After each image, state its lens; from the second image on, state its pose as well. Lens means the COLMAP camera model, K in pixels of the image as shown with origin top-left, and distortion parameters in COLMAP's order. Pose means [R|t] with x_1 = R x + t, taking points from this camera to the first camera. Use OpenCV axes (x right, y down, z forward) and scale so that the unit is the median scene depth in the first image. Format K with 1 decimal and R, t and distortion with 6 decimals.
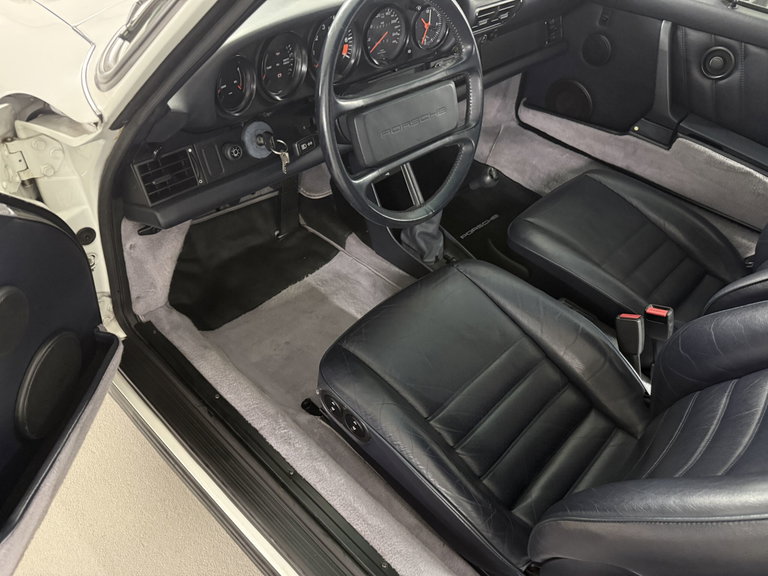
lens RADIAL K [[551.5, 0, 385.8], [0, 551.5, 295.6], [0, 0, 1]] dist [0.049149, -0.057982]
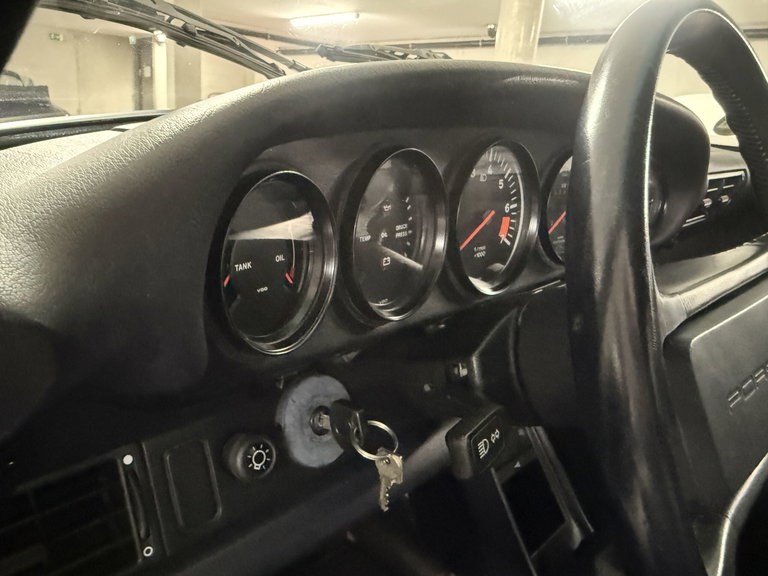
lens RADIAL K [[551.5, 0, 359.4], [0, 551.5, 289.7], [0, 0, 1]] dist [-0.003554, -0.001495]
pose [[0.997724, -0.026745, -0.061900, -0.159014], [-0.004063, 0.892466, -0.451096, -0.171925], [0.067308, 0.450321, 0.890326, 0.562082]]
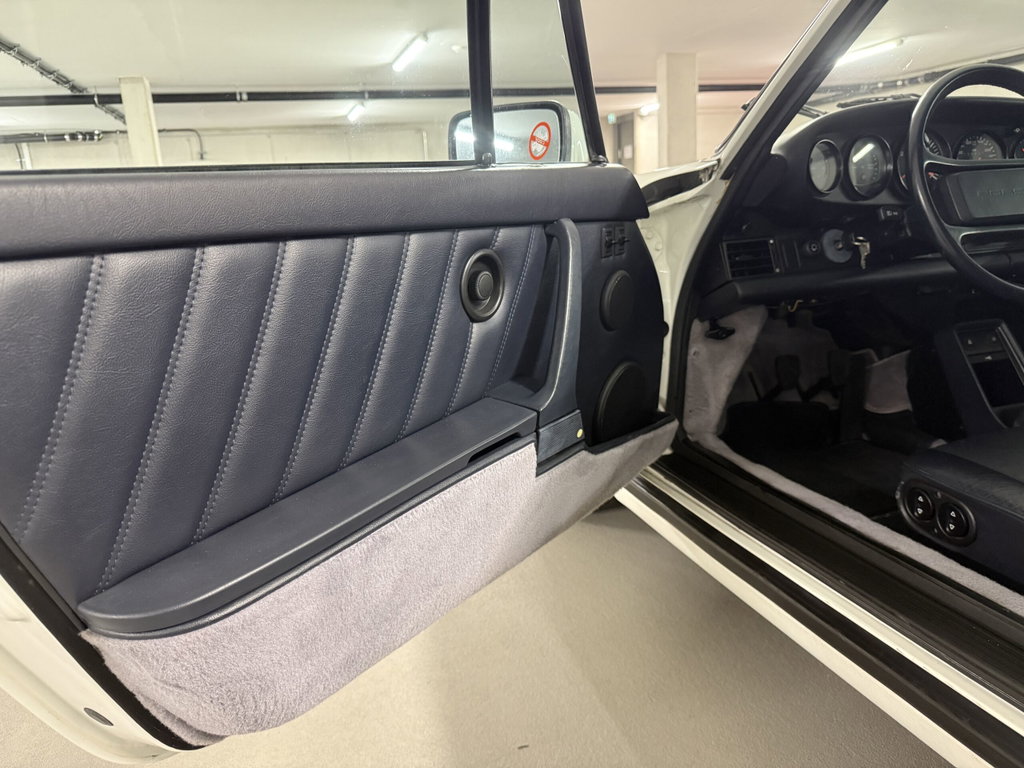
lens RADIAL K [[758.4, 0, 509.7], [0, 758.4, 387.4], [0, 0, 1]] dist [-0.001656, -0.004045]
pose [[0.849713, -0.028952, -0.526449, -0.013899], [-0.245897, 0.861488, -0.444268, 0.648630], [0.466392, 0.506953, 0.724898, -0.138211]]
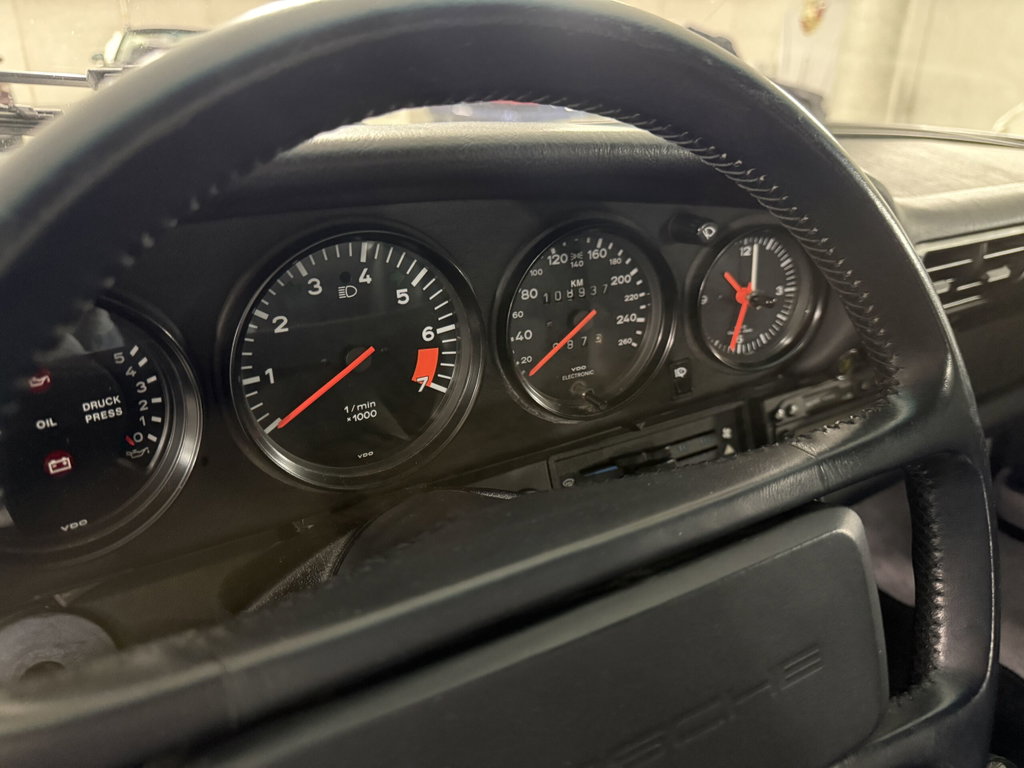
lens RADIAL K [[730.9, 0, 515.2], [0, 730.9, 389.3], [0, 0, 1]] dist [0.142405, -0.236235]
pose [[0.961853, 0.023369, -0.272568, 0.066901], [-0.120305, 0.930964, -0.344722, -0.291547], [0.245695, 0.364363, 0.898261, 0.643603]]
